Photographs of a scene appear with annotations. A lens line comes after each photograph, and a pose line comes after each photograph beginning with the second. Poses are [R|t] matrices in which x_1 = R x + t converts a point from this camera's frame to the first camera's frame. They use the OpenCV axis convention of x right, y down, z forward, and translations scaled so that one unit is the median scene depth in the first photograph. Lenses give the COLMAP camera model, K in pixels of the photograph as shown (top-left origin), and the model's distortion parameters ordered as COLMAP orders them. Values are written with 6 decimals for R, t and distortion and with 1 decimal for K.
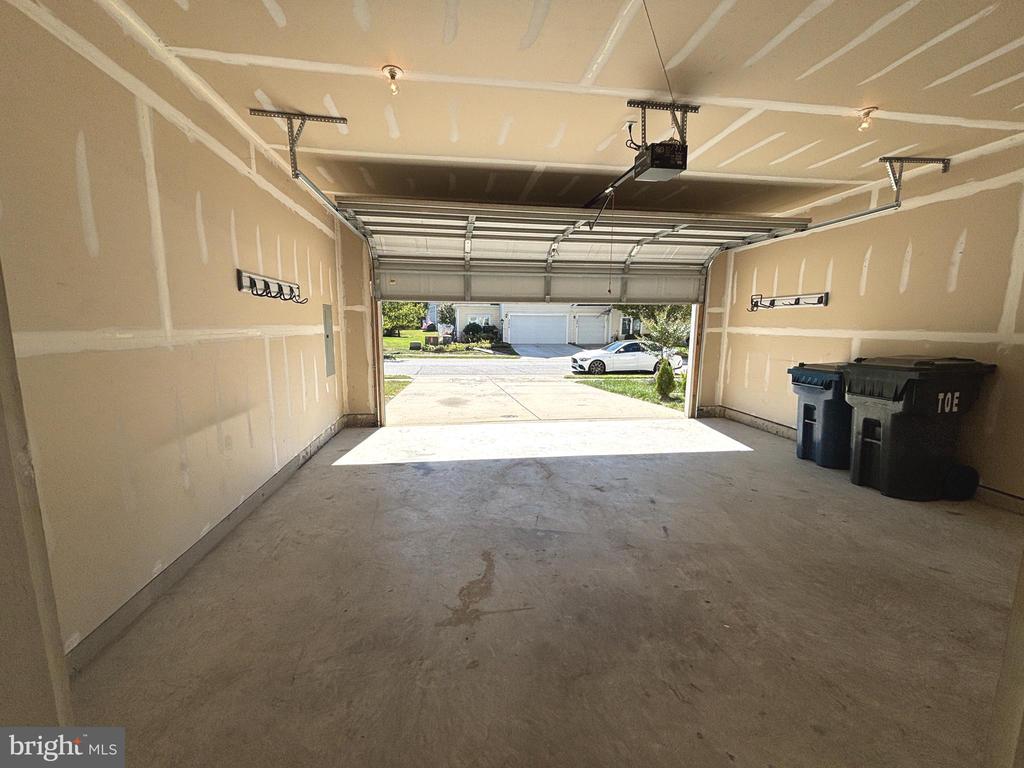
lens RADIAL K [[414.6, 0, 509.6], [0, 414.6, 383.3], [0, 0, 1]] dist [-0.001474, 0.000117]
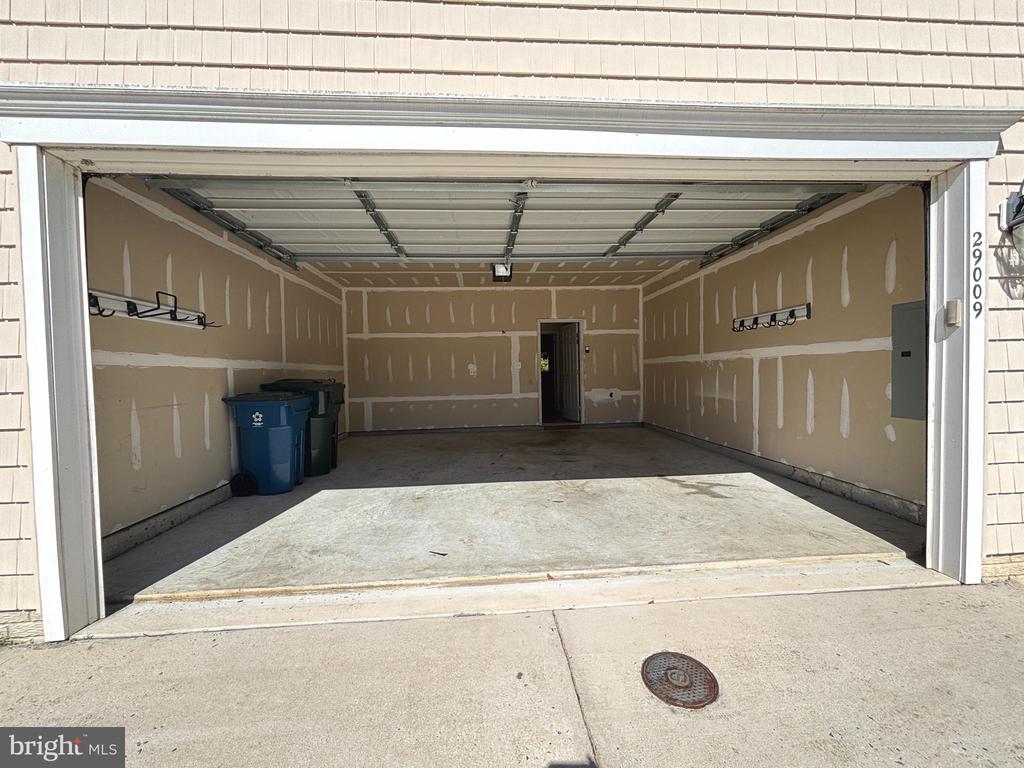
lens RADIAL K [[414.6, 0, 509.6], [0, 414.6, 383.3], [0, 0, 1]] dist [-0.001474, 0.000117]
pose [[-0.997504, 0.014901, 0.069018, 0.171647], [0.026245, 0.985693, 0.166494, -0.298437], [-0.065549, 0.167890, -0.983624, 2.631901]]
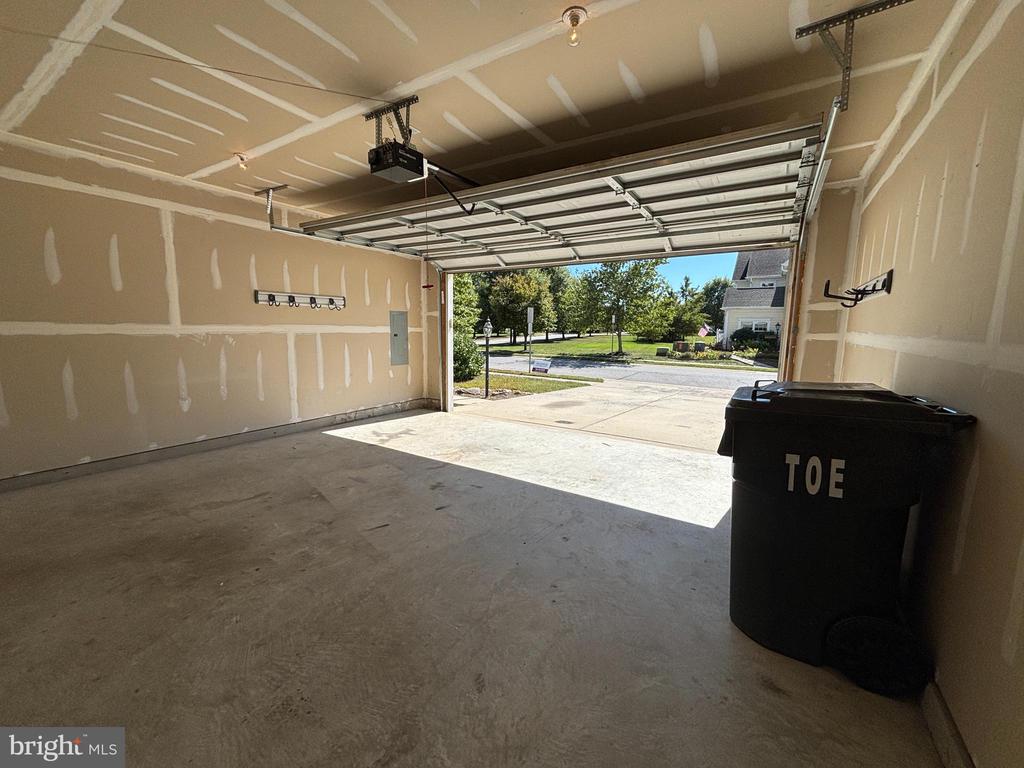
lens RADIAL K [[414.6, 0, 509.6], [0, 414.6, 383.3], [0, 0, 1]] dist [-0.001474, 0.000117]
pose [[0.762619, 0.090914, -0.640428, 1.103419], [-0.099045, 0.994811, 0.023279, -0.042464], [0.639221, 0.045678, 0.767666, 0.368191]]
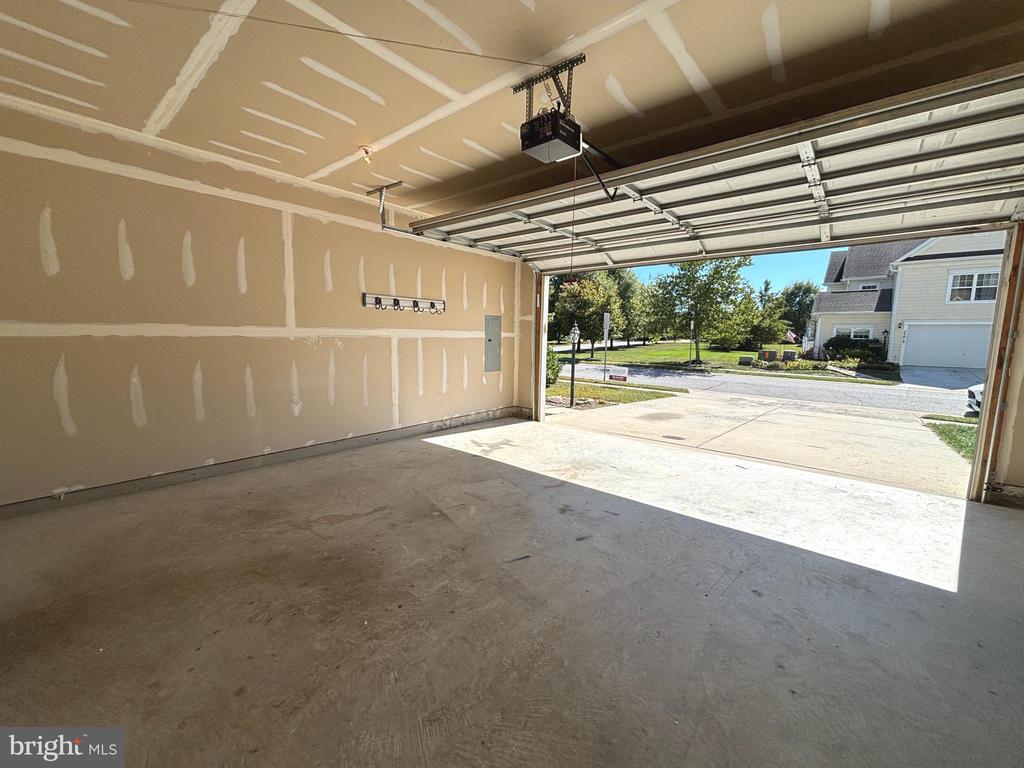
lens RADIAL K [[413.8, 0, 509.9], [0, 413.8, 384.3], [0, 0, 1]] dist [-0.001201, -0.000016]
pose [[0.666075, 0.094234, -0.739908, 0.868925], [-0.114760, 0.993123, 0.023175, -0.023581], [0.737004, 0.069476, 0.672308, 0.334880]]
